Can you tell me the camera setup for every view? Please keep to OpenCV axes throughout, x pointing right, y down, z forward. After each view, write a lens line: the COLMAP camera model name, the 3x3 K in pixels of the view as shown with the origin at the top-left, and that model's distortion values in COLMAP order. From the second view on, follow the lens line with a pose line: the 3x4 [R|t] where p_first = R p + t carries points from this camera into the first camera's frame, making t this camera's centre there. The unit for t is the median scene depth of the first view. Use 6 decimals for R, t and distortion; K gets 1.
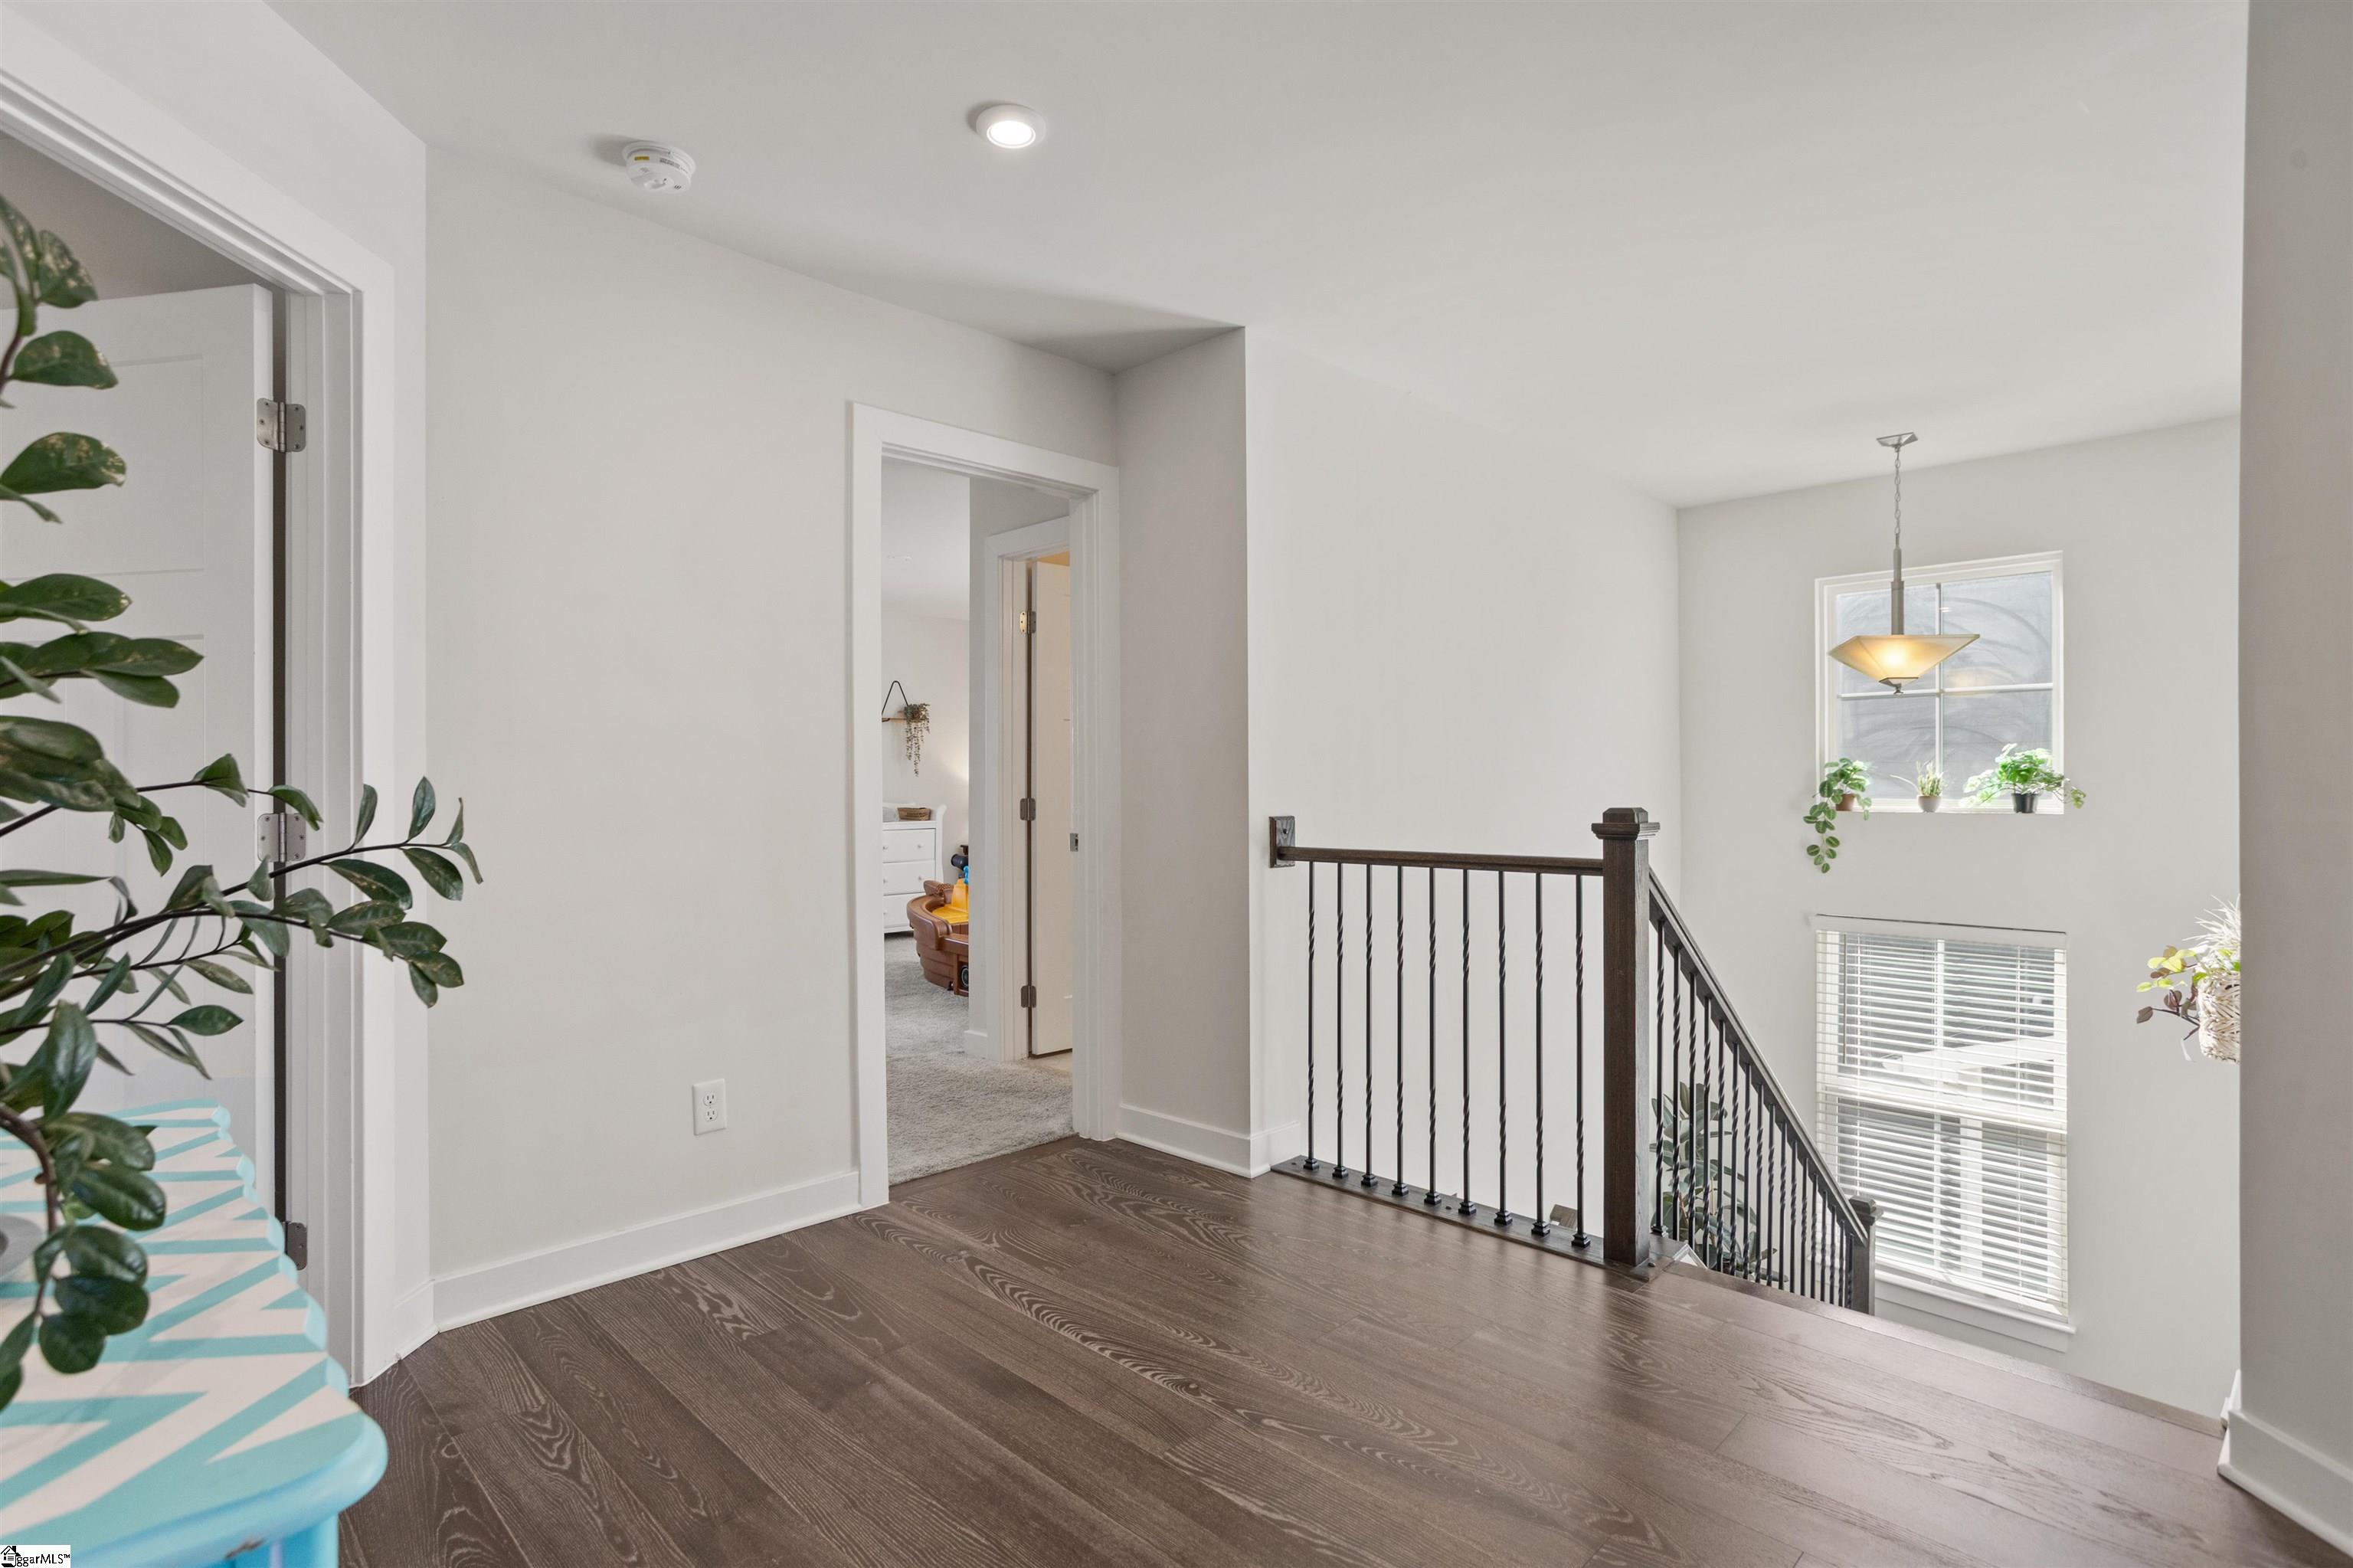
lens RADIAL K [[1161.1, 0, 1167.5], [0, 1161.1, 786.3], [0, 0, 1]] dist [-0.000854, -0.000006]
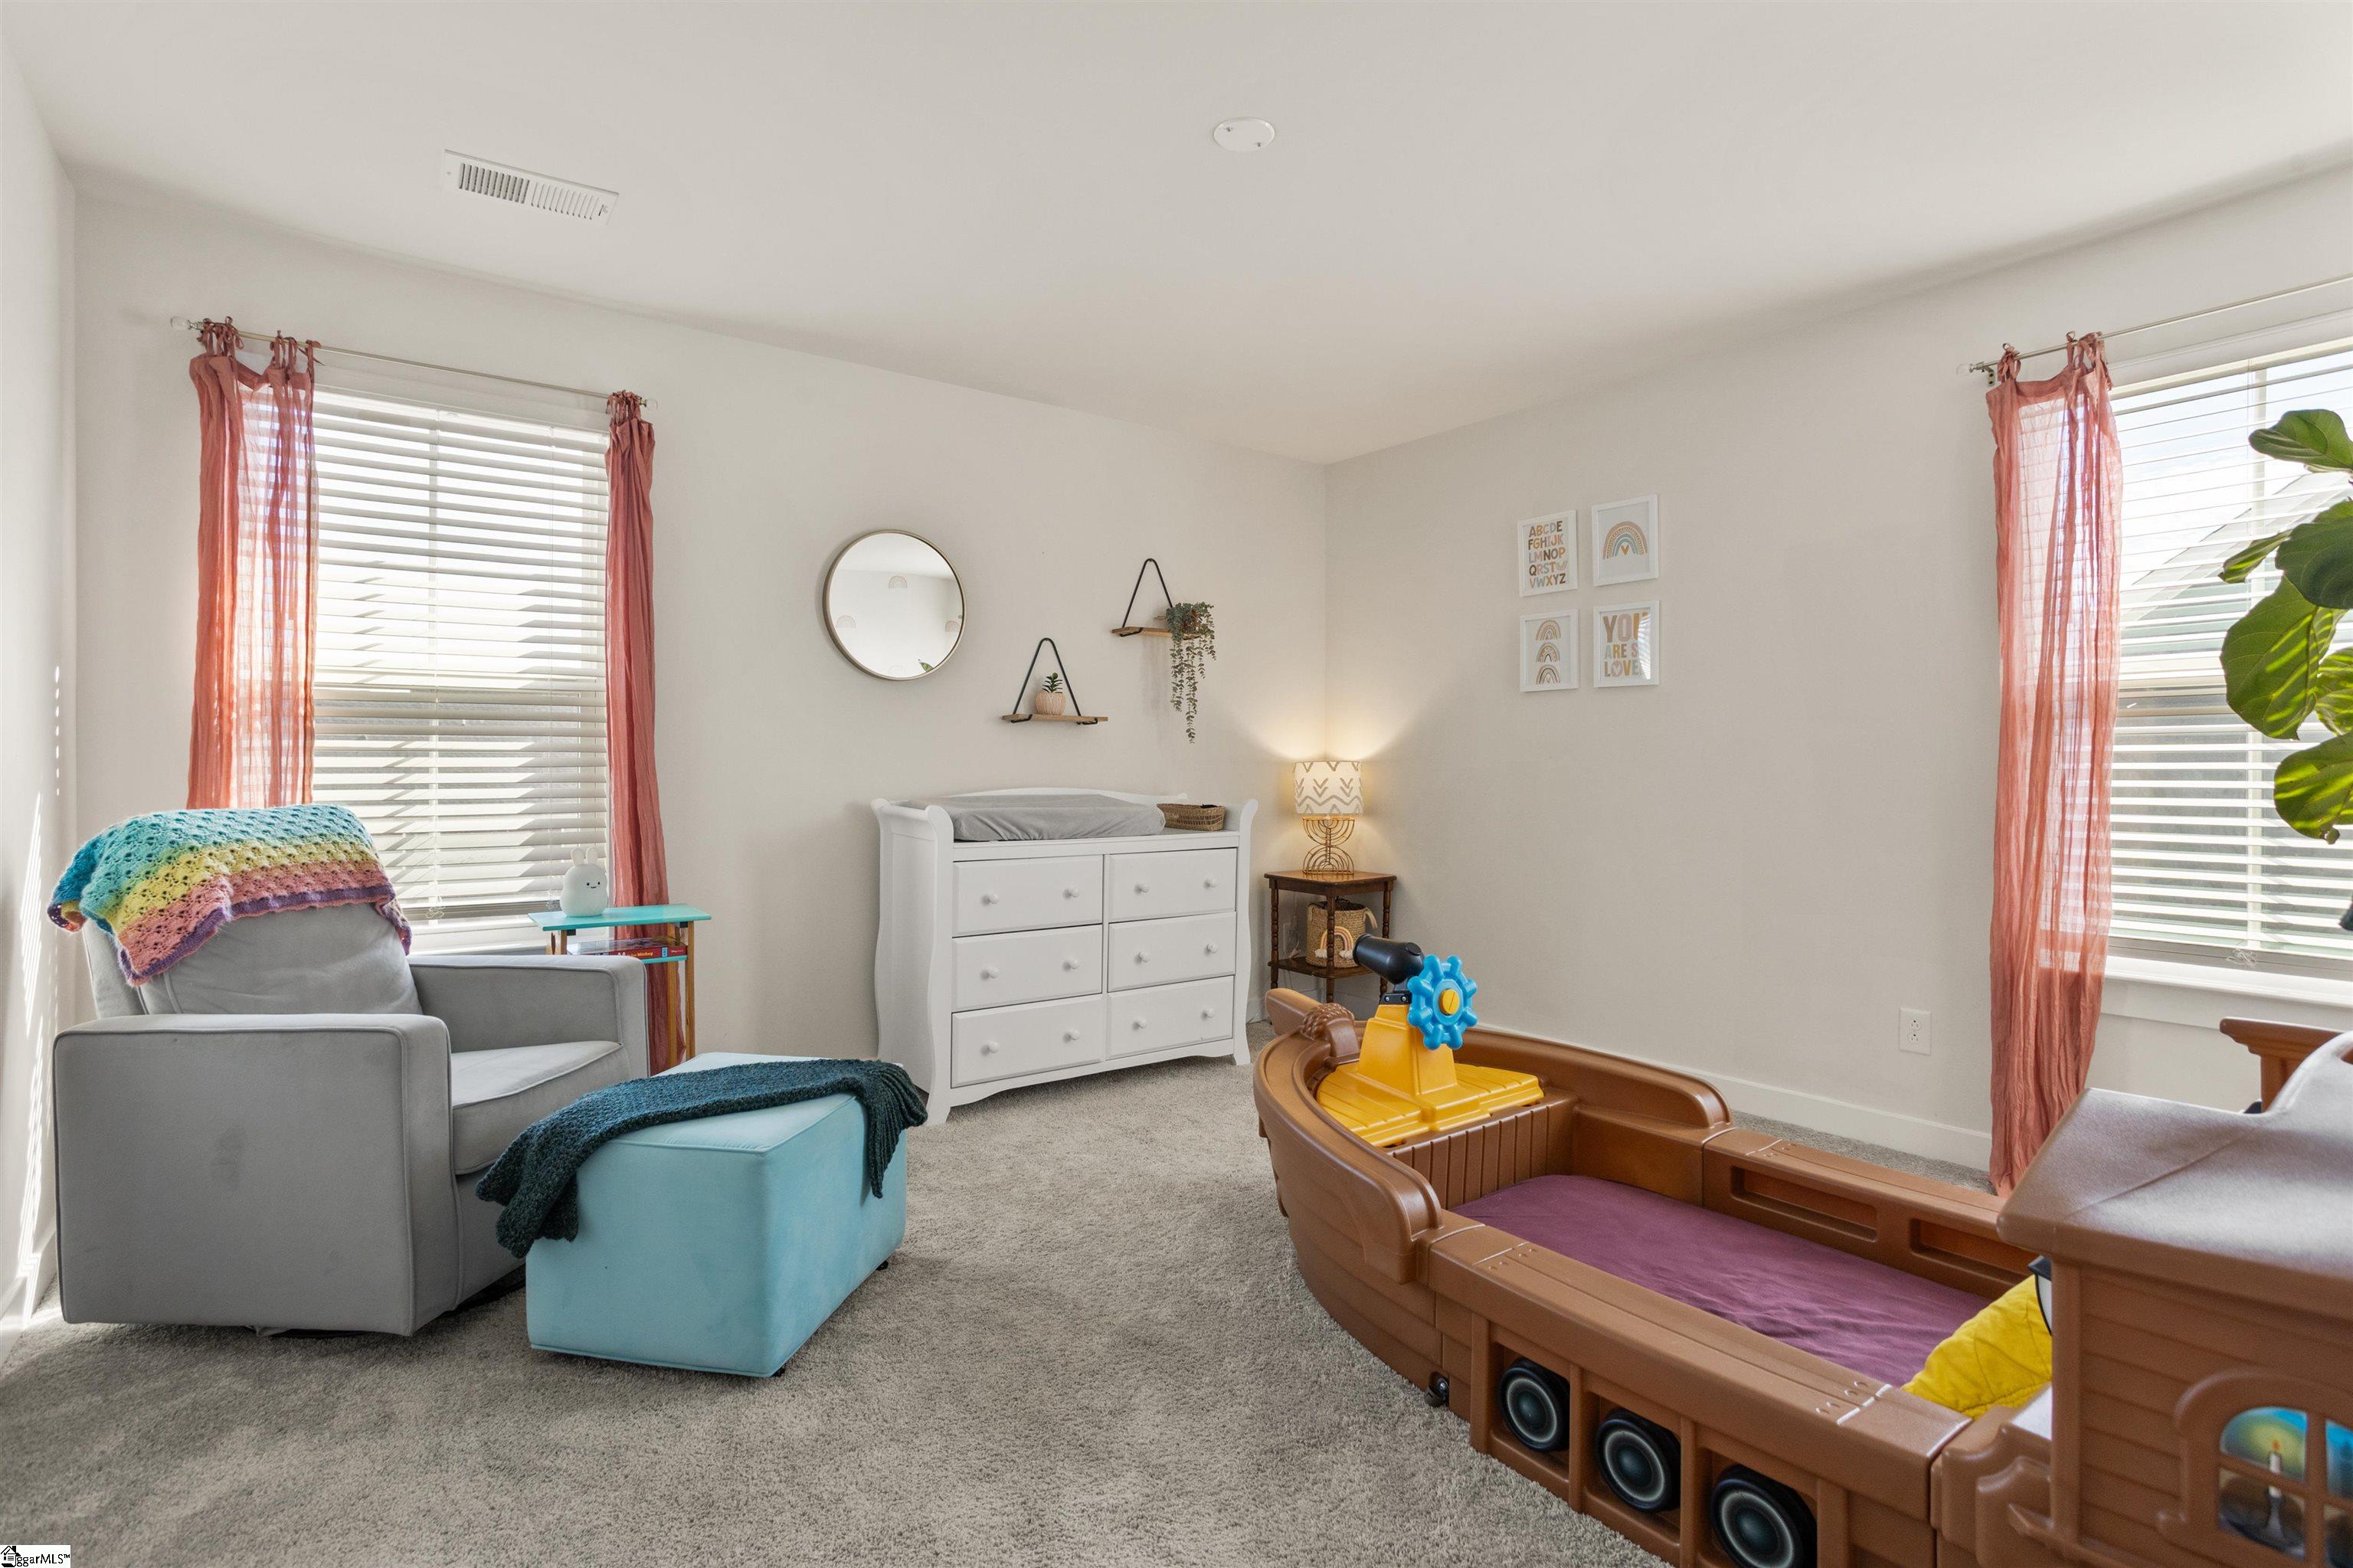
lens RADIAL K [[1161.1, 0, 1181.1], [0, 1161.1, 780.4], [0, 0, 1]] dist [-0.000854, -0.000006]
pose [[0.992506, 0.007478, -0.121967, -0.157859], [-0.006541, 0.999946, 0.008081, 0.003983], [0.122021, -0.007222, 0.992501, 0.490147]]
